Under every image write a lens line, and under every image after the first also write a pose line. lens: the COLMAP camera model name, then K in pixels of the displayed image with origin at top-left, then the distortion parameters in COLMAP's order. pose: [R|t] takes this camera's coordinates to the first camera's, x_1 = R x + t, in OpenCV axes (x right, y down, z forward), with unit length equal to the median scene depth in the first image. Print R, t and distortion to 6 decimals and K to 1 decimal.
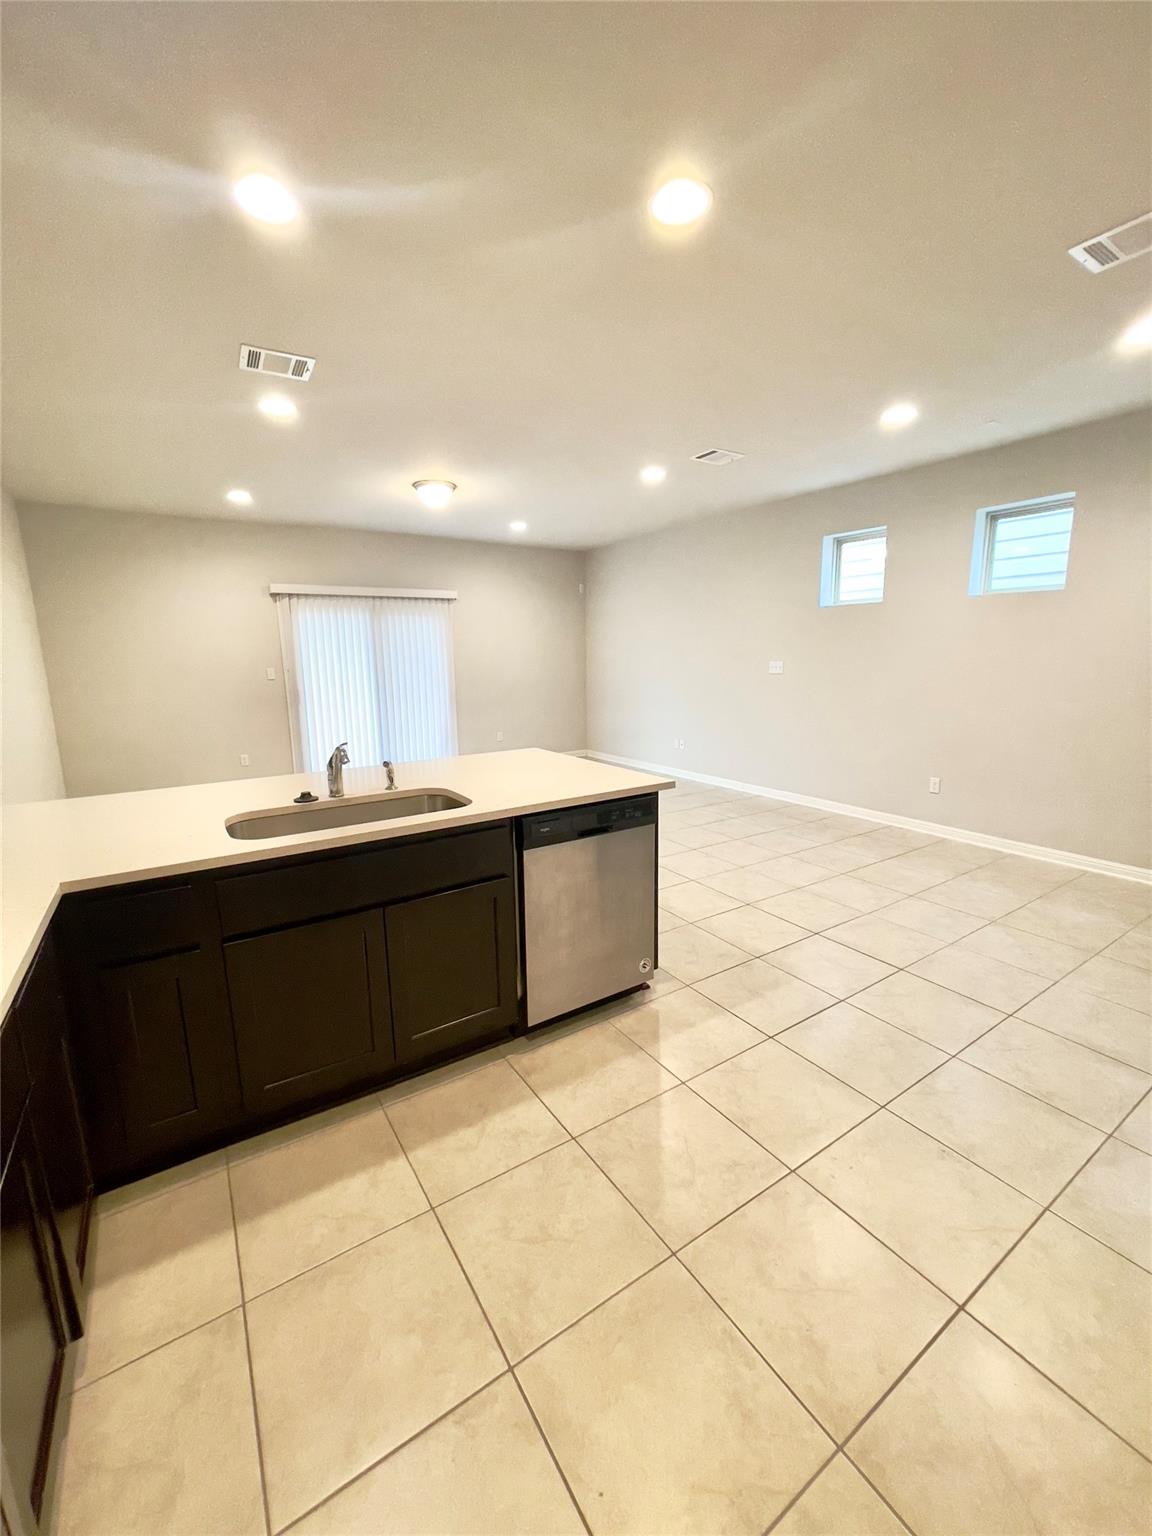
lens RADIAL K [[618.3, 0, 570.1], [0, 618.3, 779.4], [0, 0, 1]] dist [-0.012956, 0.003956]
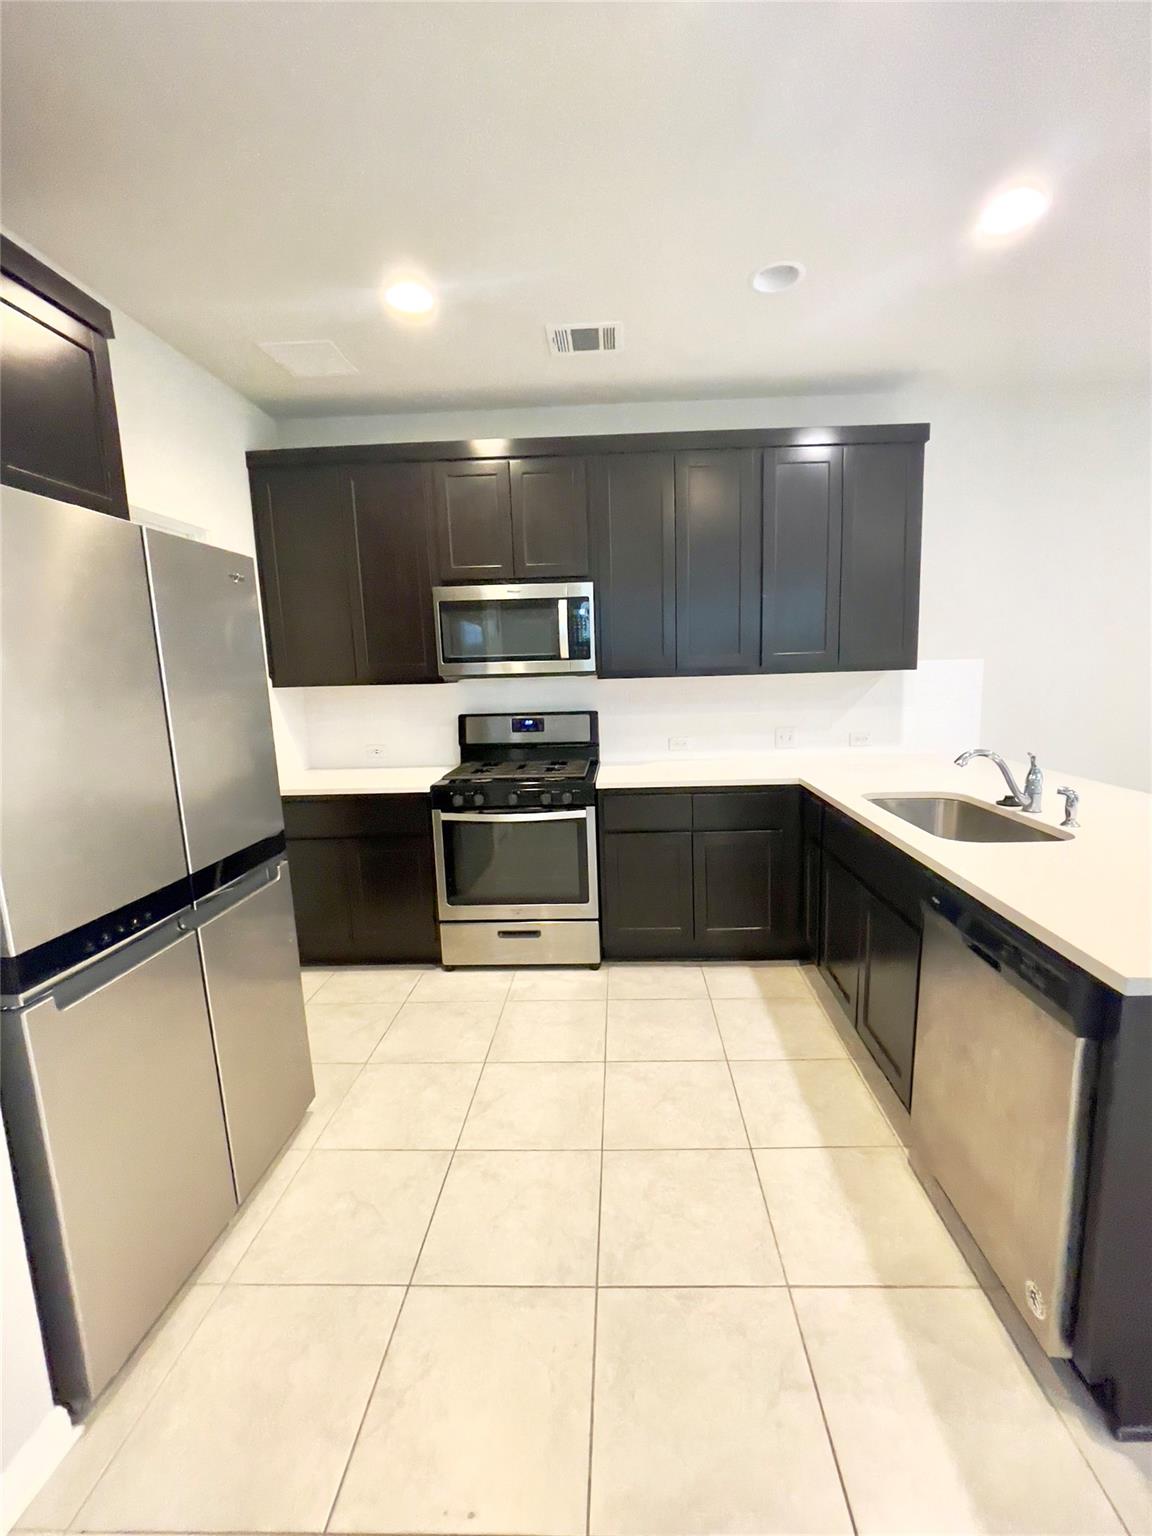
lens RADIAL K [[644.3, 0, 602.6], [0, 644.3, 767.1], [0, 0, 1]] dist [-0.004515, -0.000233]
pose [[-0.565680, 0.155239, -0.809881, 0.640995], [-0.126791, 0.954068, 0.271436, -0.188322], [0.814819, 0.256231, -0.520014, 0.857577]]
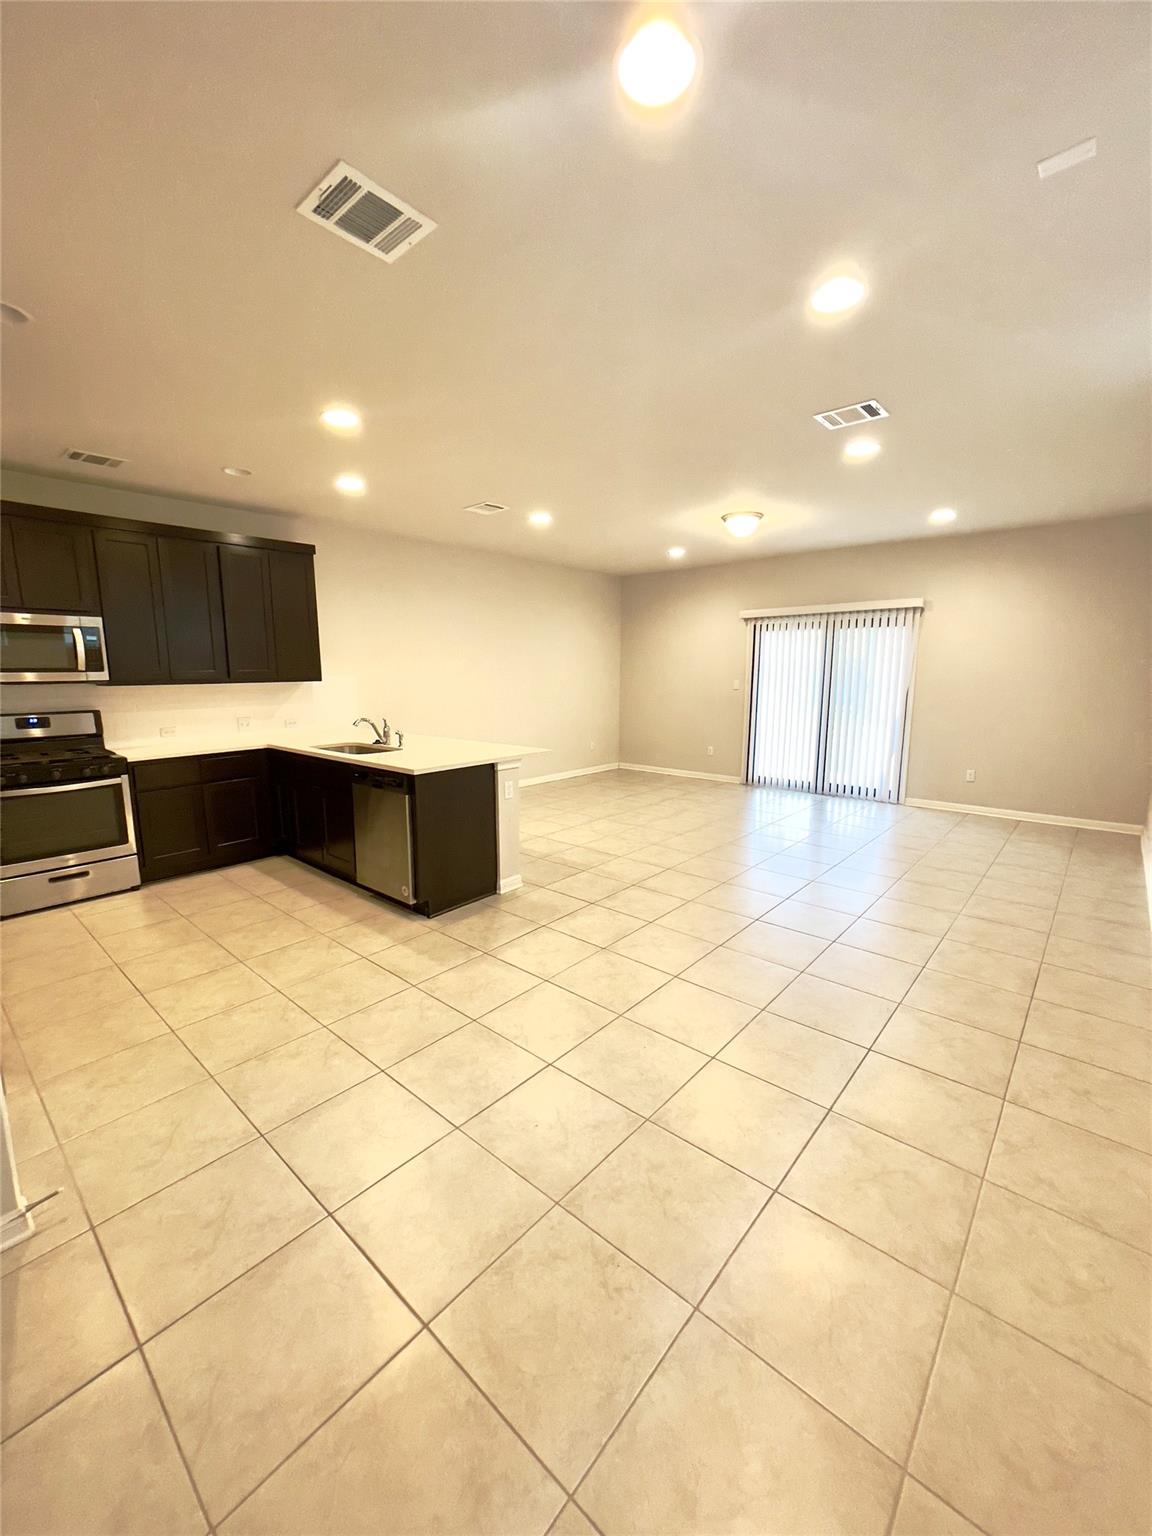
lens RADIAL K [[618.3, 0, 563.6], [0, 618.3, 763.6], [0, 0, 1]] dist [-0.012956, 0.003956]
pose [[0.267003, 0.163080, -0.949797, 1.533499], [-0.190612, 0.975043, 0.113831, -0.228940], [0.944657, 0.150650, 0.291425, 0.861563]]
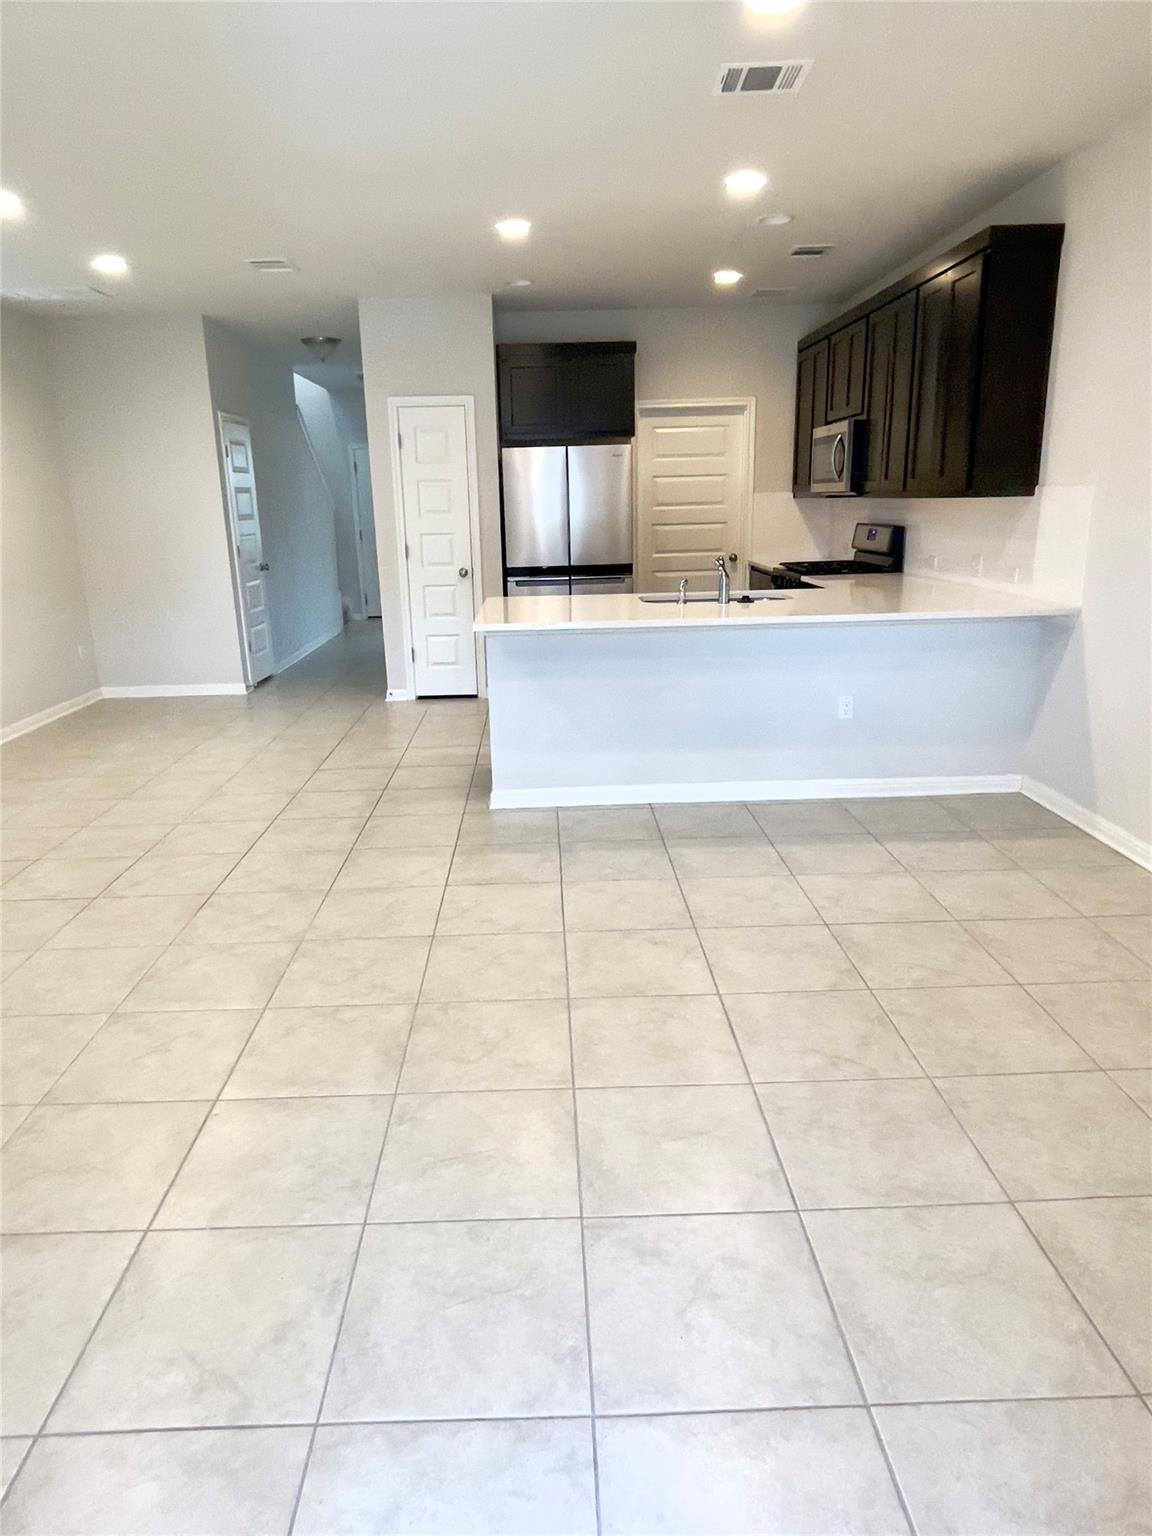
lens RADIAL K [[960.9, 0, 563.9], [0, 960.9, 767.7], [0, 0, 1]] dist [0.018089, -0.009065]
pose [[-0.854668, -0.103632, 0.508727, -1.042401], [0.140778, 0.896906, 0.419215, -0.504167], [-0.499724, 0.429908, -0.751968, 2.543145]]
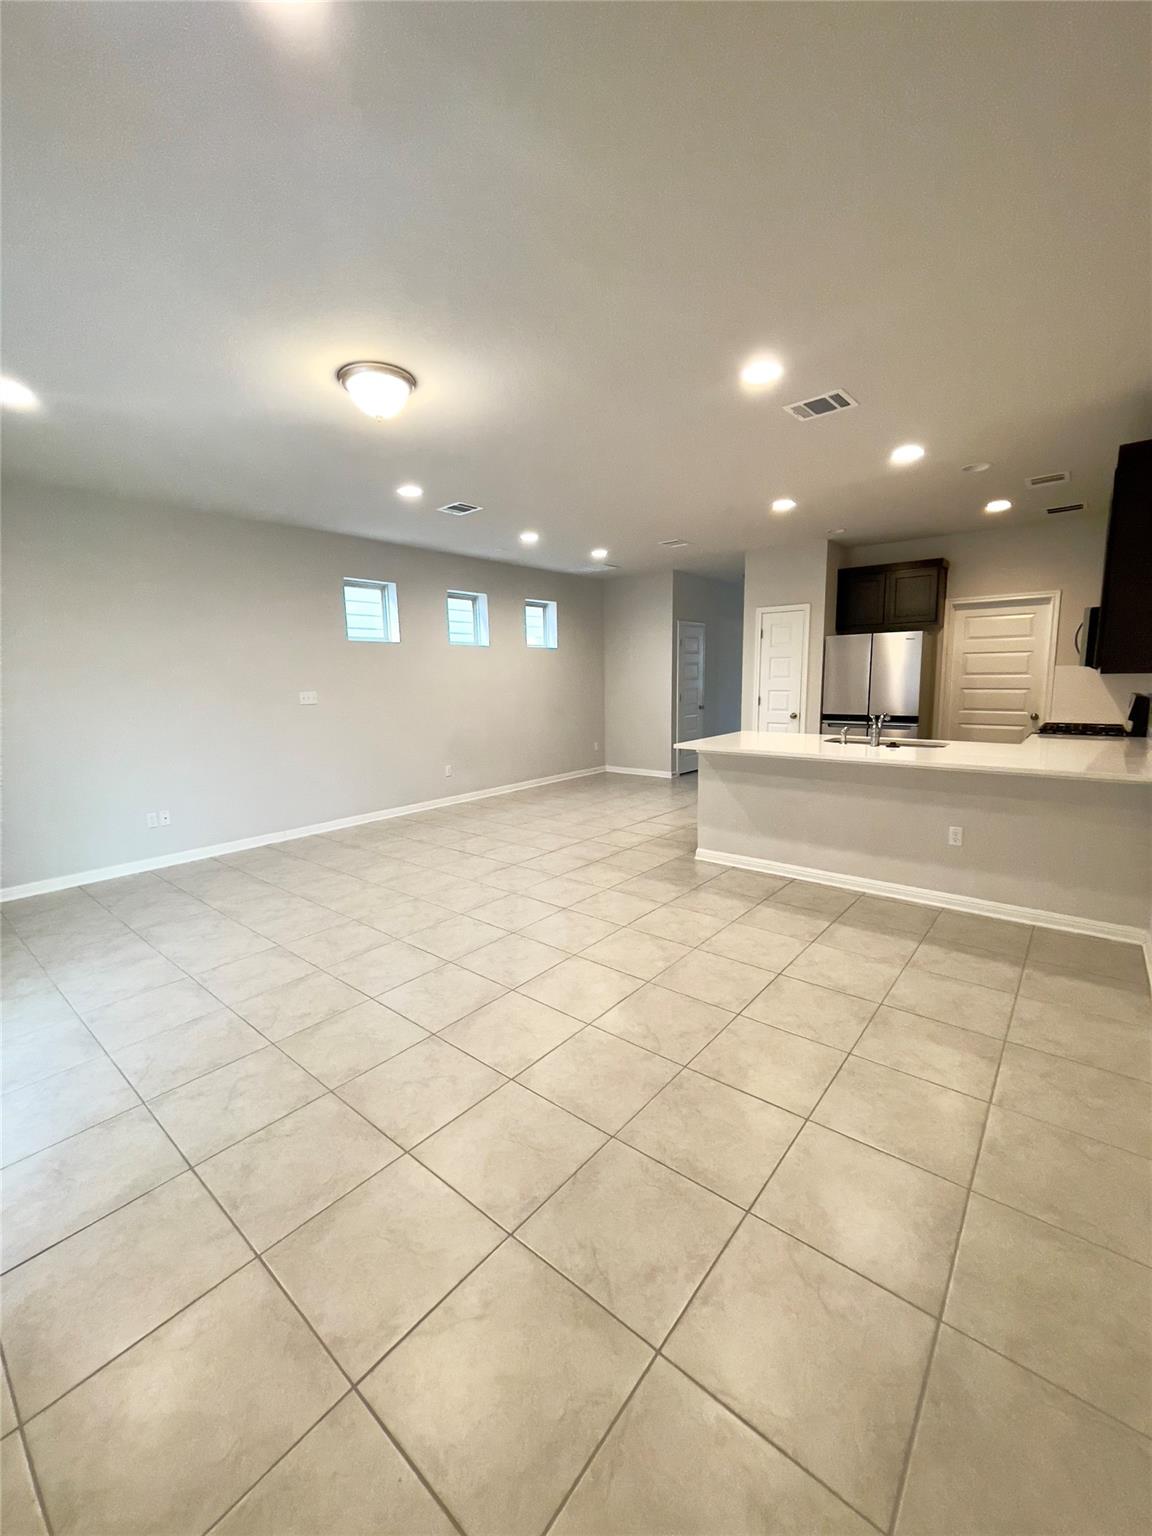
lens RADIAL K [[618.3, 0, 571.5], [0, 618.3, 773.2], [0, 0, 1]] dist [-0.012956, 0.003956]
pose [[-0.300075, -0.128886, 0.945169, -1.630803], [0.212505, 0.956900, 0.197952, -0.394076], [-0.929945, 0.260253, -0.259753, 2.051488]]
